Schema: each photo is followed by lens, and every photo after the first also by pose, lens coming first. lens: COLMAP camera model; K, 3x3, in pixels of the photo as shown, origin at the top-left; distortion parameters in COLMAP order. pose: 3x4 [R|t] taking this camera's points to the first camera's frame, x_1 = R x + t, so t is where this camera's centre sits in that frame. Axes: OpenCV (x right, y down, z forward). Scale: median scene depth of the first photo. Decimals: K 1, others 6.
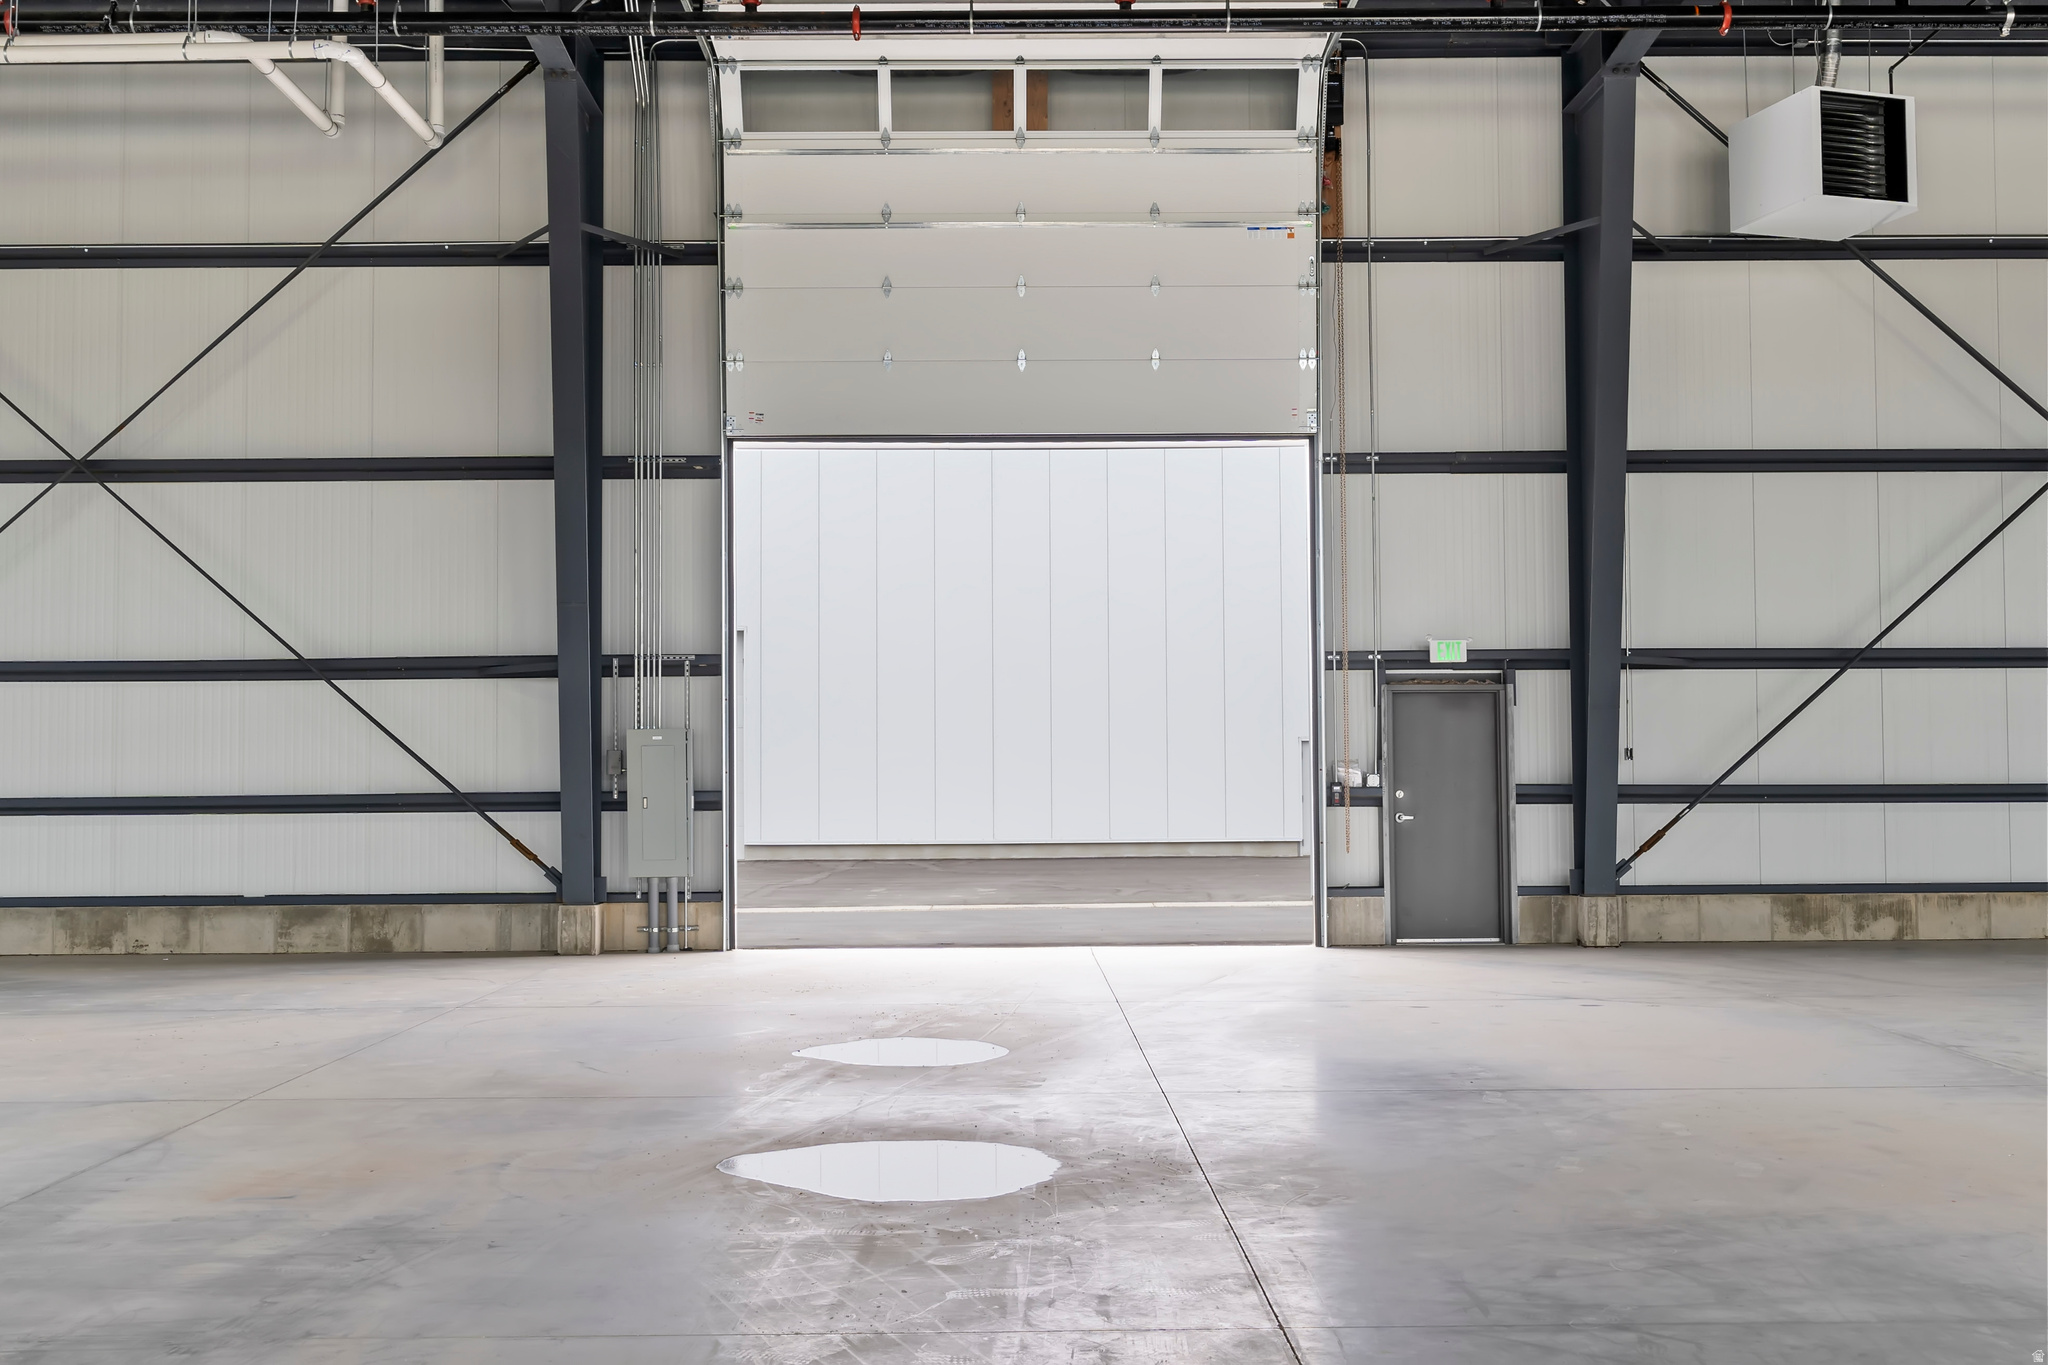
lens RADIAL K [[3274.6, 0, 1022.4], [0, 3274.6, 683.3], [0, 0, 1]] dist [-0.019285, -0.042338]
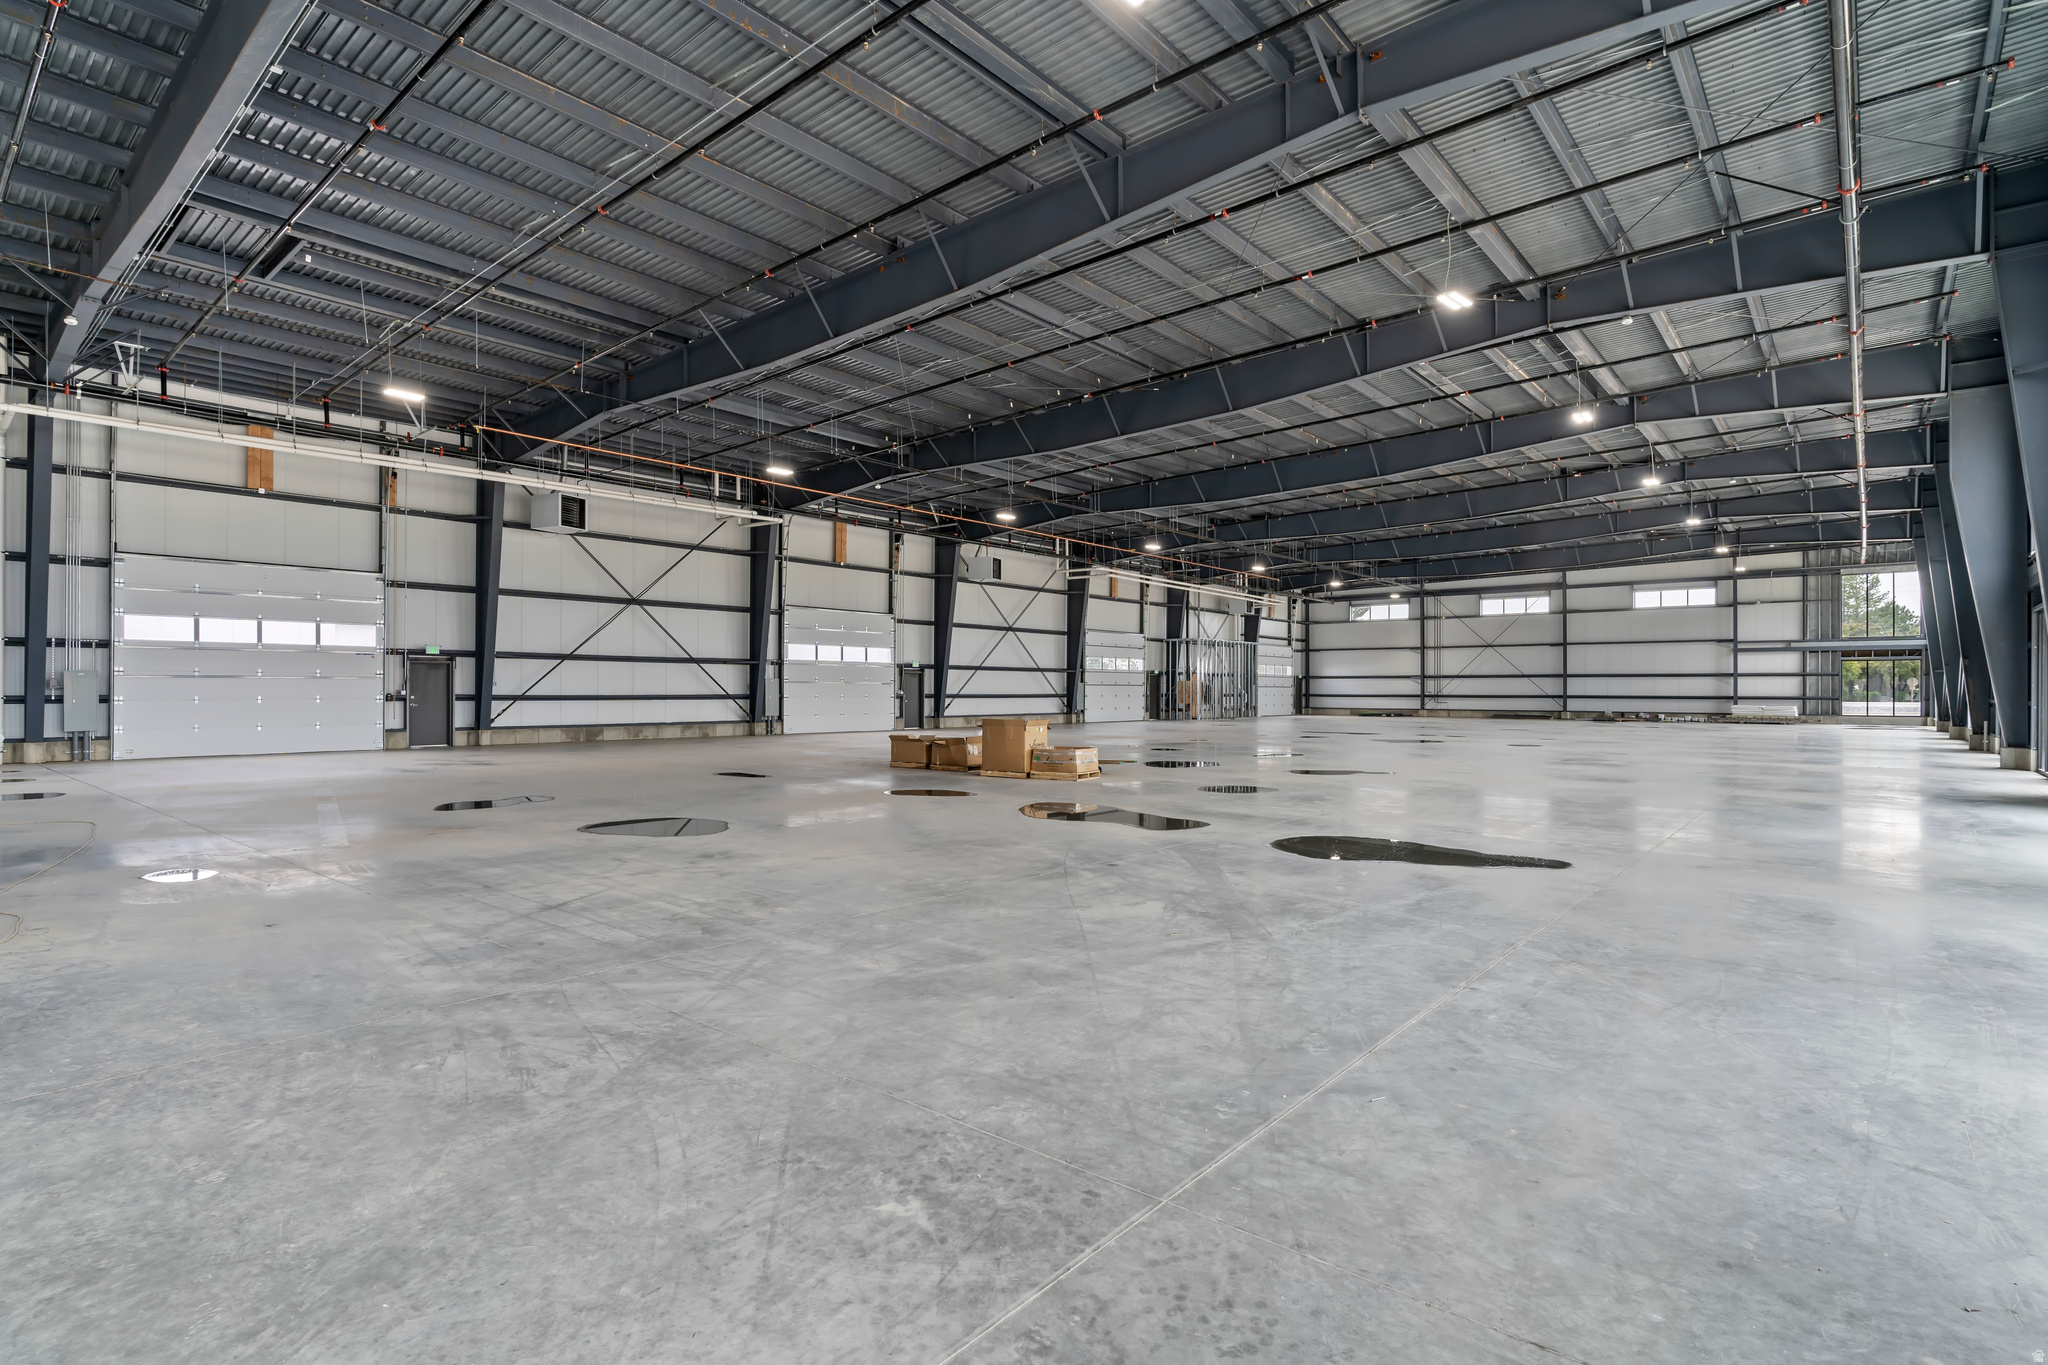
lens RADIAL K [[999.8, 0, 1016.1], [0, 999.8, 687.8], [0, 0, 1]] dist [-0.000095, -0.000051]
pose [[0.655555, 0.009497, 0.755087, -0.213427], [-0.026460, 0.999596, 0.010400, 0.001189], [-0.754683, -0.026797, 0.655542, -0.004344]]
